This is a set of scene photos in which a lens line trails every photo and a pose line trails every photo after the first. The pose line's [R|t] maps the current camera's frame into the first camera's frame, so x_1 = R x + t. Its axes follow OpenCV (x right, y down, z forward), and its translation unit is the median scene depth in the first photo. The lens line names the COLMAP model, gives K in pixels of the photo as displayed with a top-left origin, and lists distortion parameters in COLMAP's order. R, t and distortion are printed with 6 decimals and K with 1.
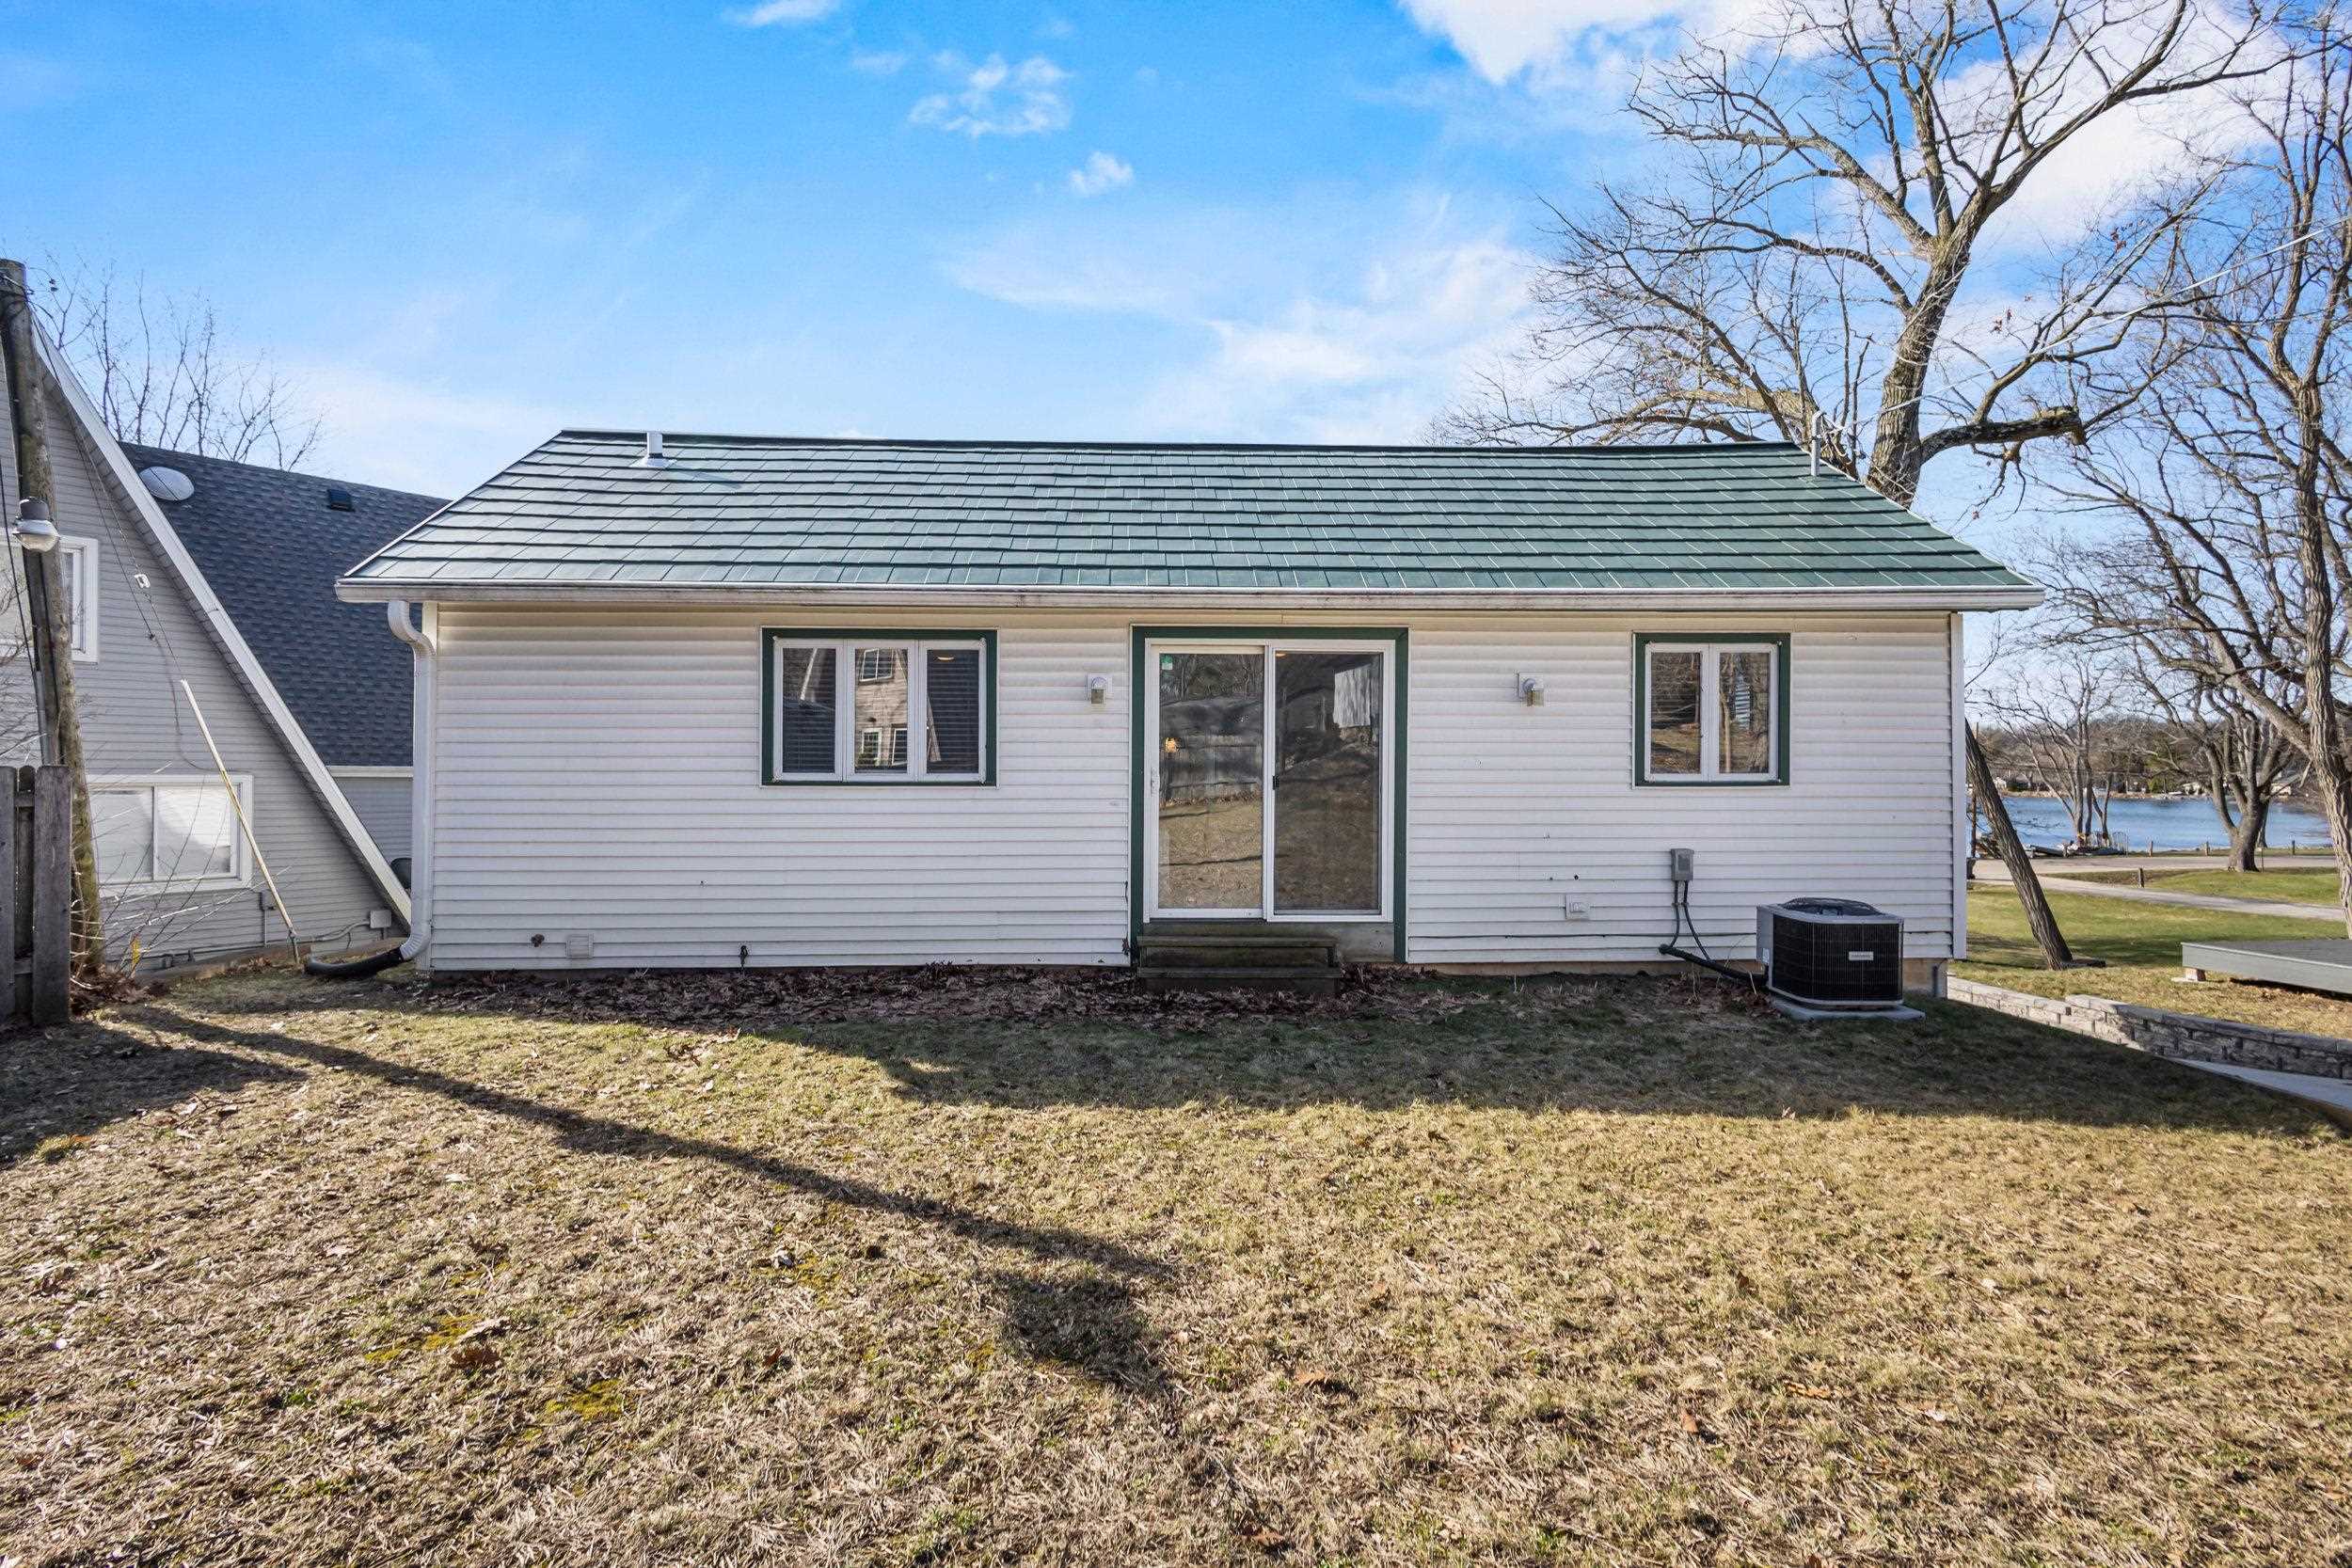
lens RADIAL K [[1055.9, 0, 1158.9], [0, 1055.9, 773.3], [0, 0, 1]] dist [0.002954, -0.000665]
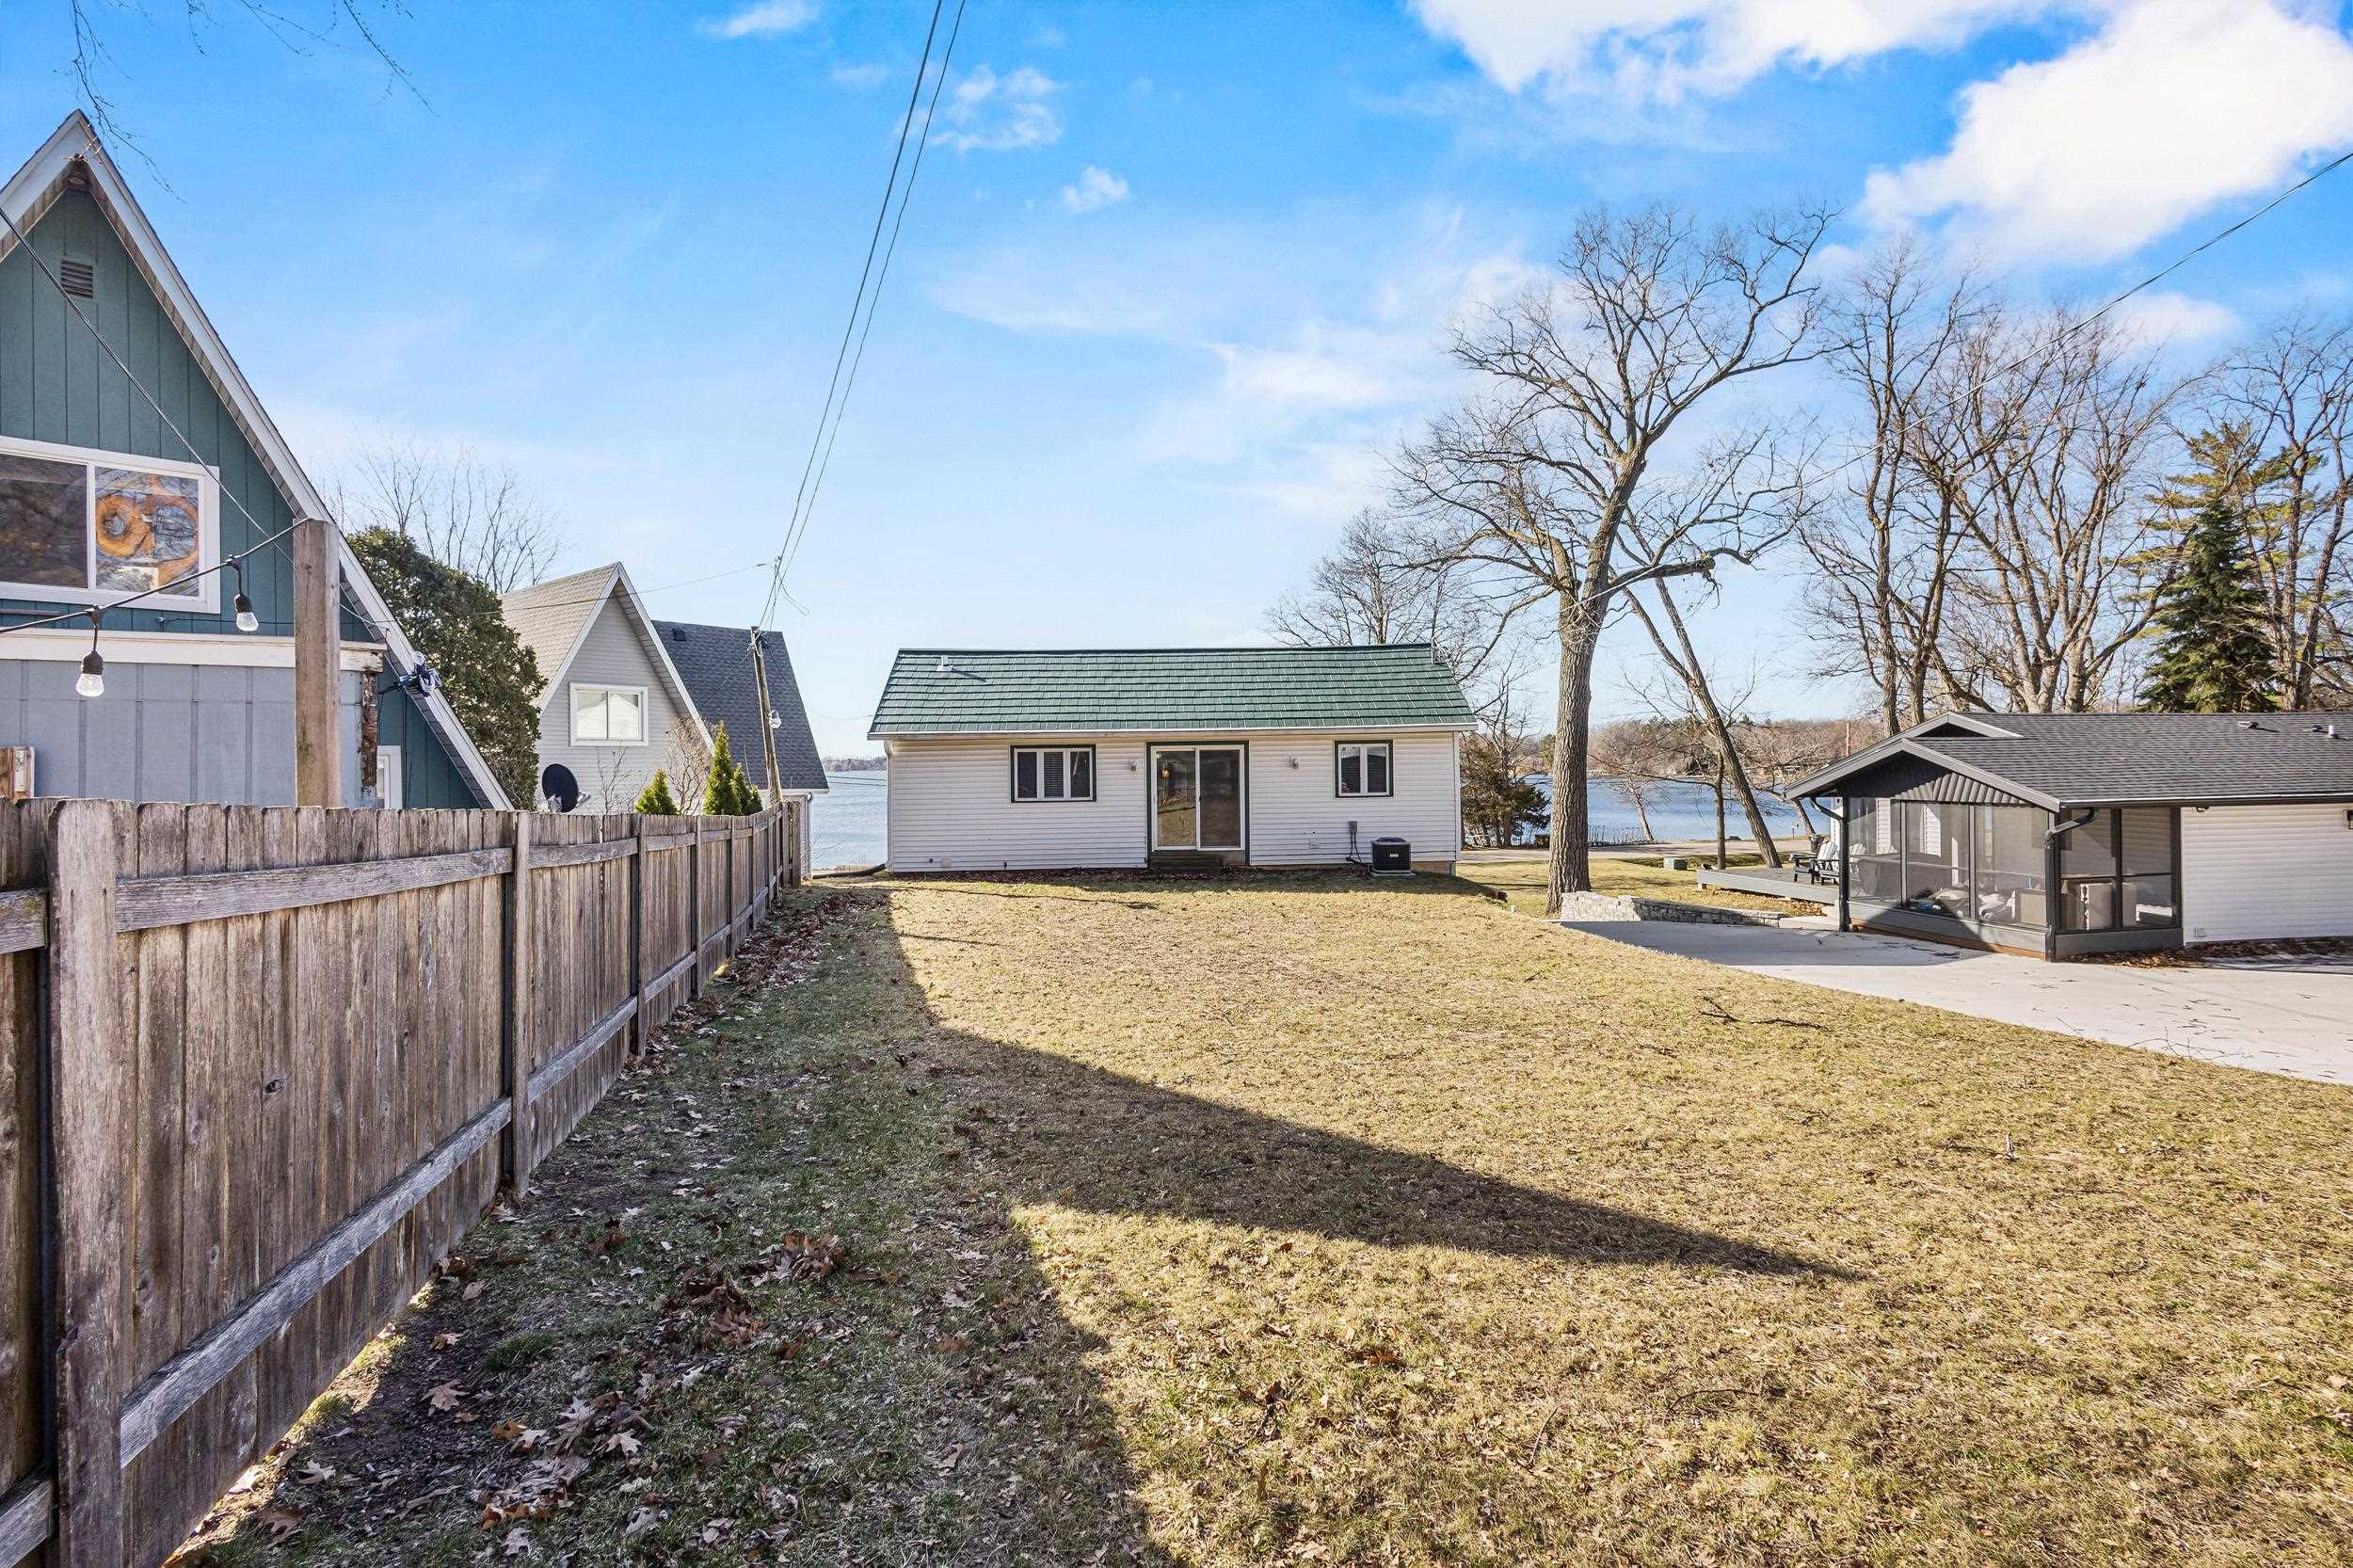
lens RADIAL K [[1056.5, 0, 1159.4], [0, 1056.5, 773.3], [0, 0, 1]] dist [0.002954, -0.000665]
pose [[0.999482, -0.017184, -0.027221, 0.081211], [0.017249, 0.999849, 0.002157, -0.063759], [0.027180, -0.002625, 0.999627, -1.696365]]
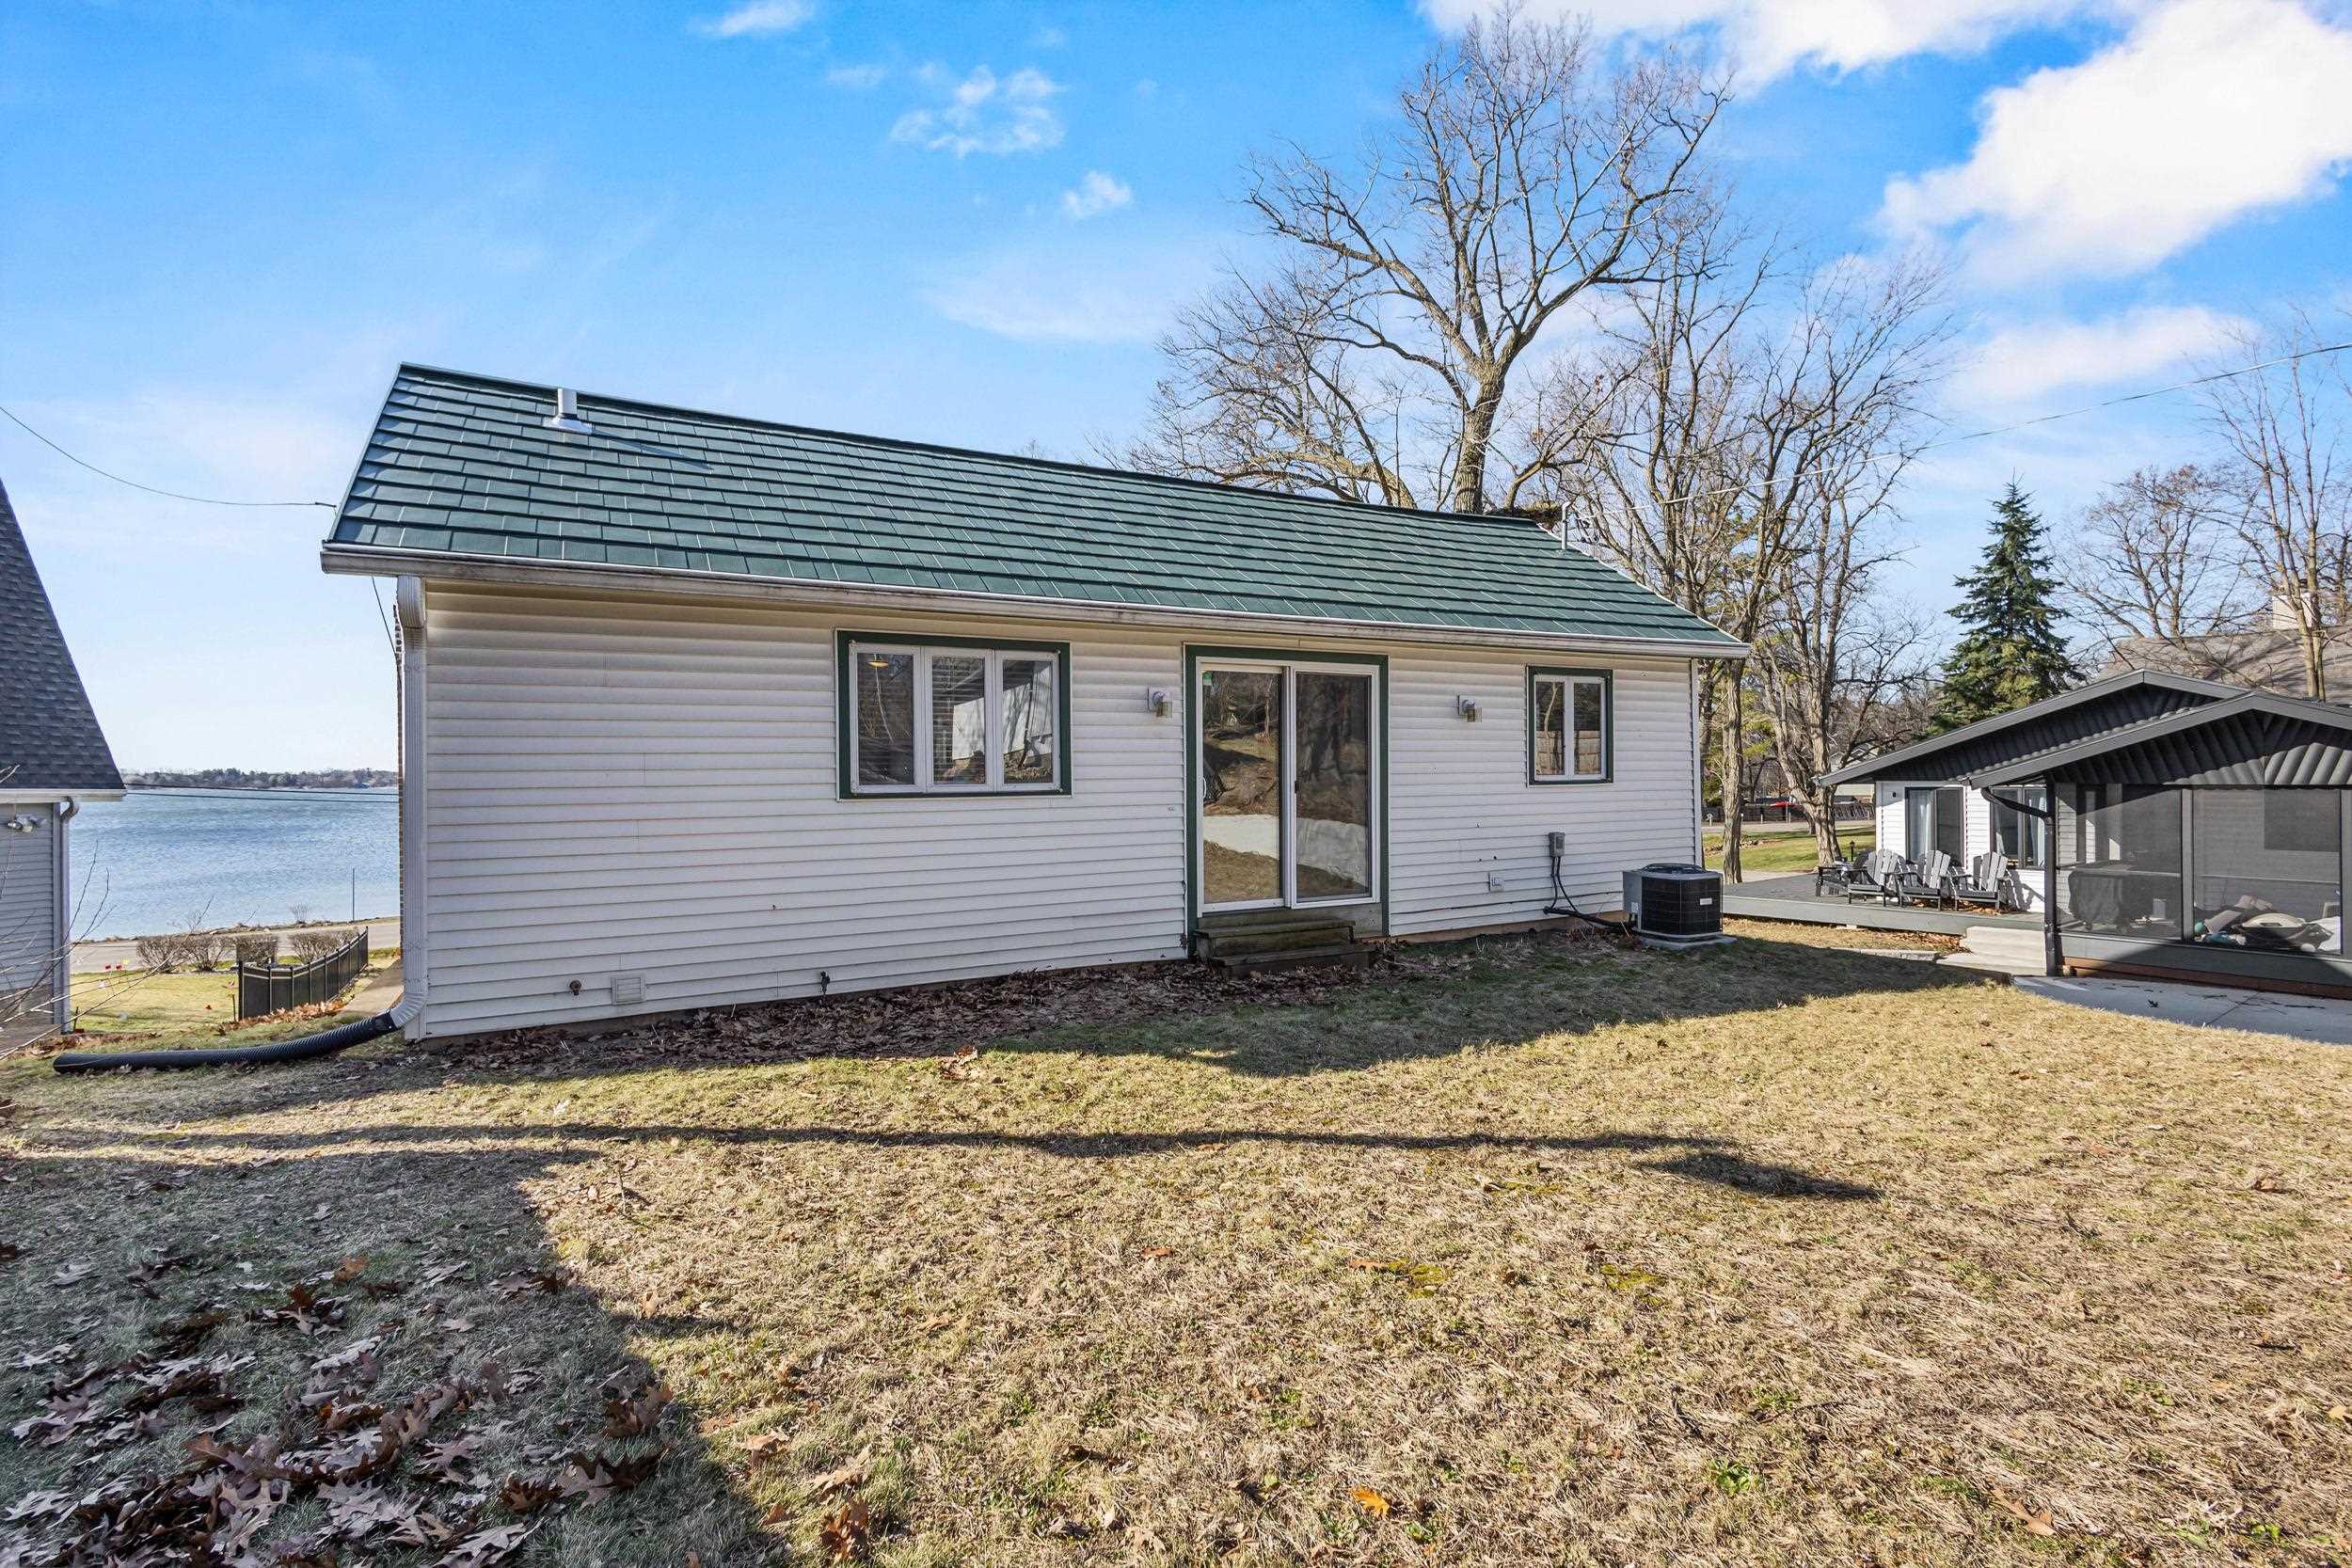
lens RADIAL K [[1055.9, 0, 1158.9], [0, 1055.9, 773.3], [0, 0, 1]] dist [0.002954, -0.000665]
pose [[0.902024, -0.011375, 0.431537, -0.518566], [0.014597, 0.999885, -0.004155, -0.003047], [-0.431440, 0.010047, 0.902086, 0.033410]]
